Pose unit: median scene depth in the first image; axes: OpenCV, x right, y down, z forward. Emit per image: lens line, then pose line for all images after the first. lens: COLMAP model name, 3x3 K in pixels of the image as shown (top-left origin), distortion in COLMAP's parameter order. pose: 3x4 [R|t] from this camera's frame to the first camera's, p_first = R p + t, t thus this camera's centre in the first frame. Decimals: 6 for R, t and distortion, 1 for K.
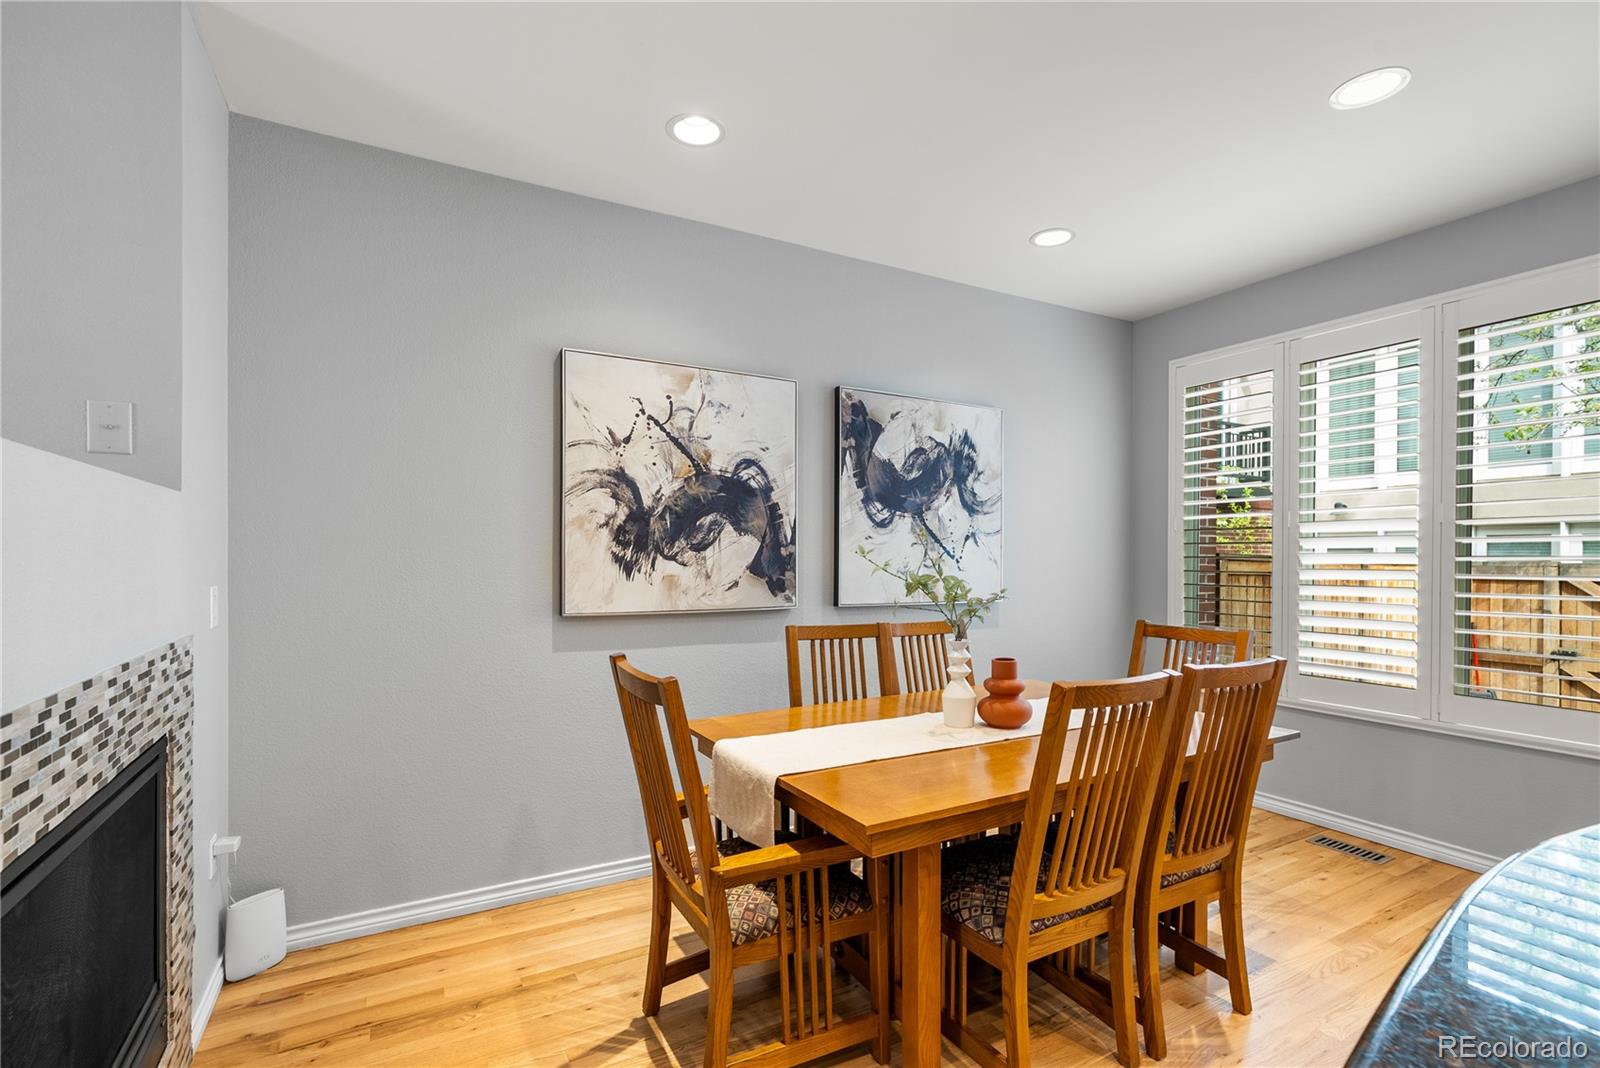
lens RADIAL K [[718.9, 0, 801.2], [0, 718.9, 560.0], [0, 0, 1]] dist [-0.001346, -0.000136]
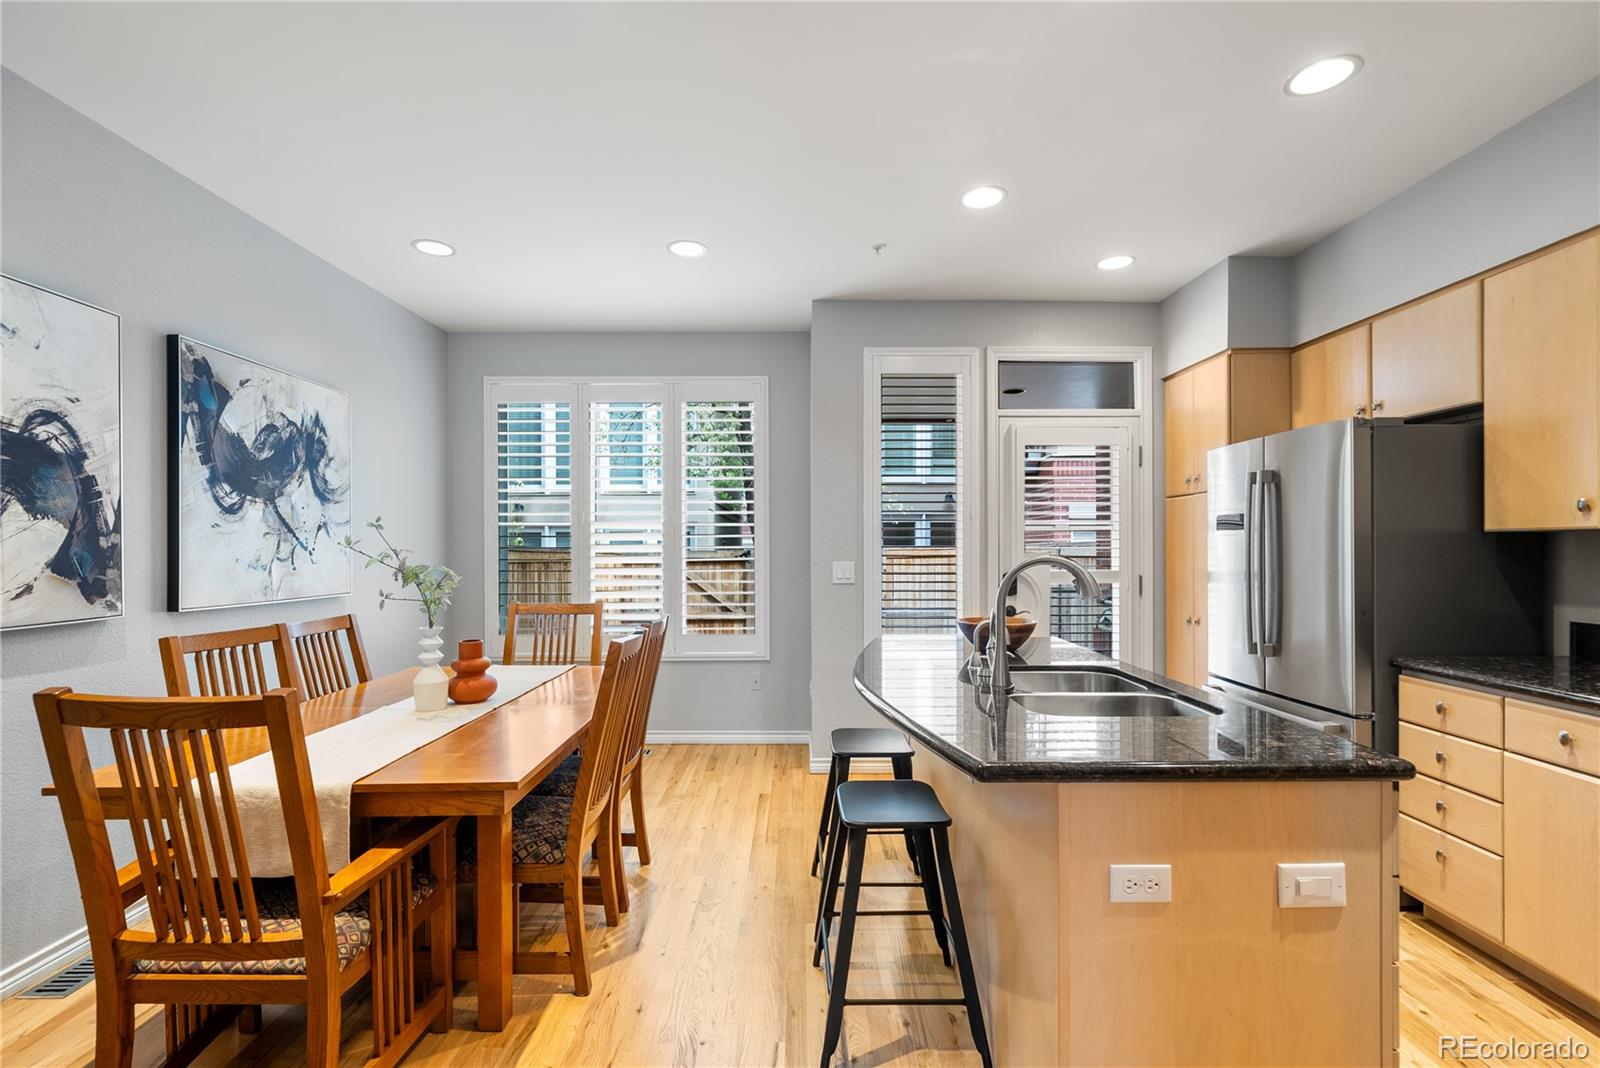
lens RADIAL K [[700.9, 0, 793.9], [0, 700.9, 546.5], [0, 0, 1]] dist [0.000667, 0.000115]
pose [[0.498584, -0.002774, 0.866837, -0.275509], [0.008303, 0.999964, -0.001576, -0.000332], [-0.866801, 0.007983, 0.498589, 0.023632]]
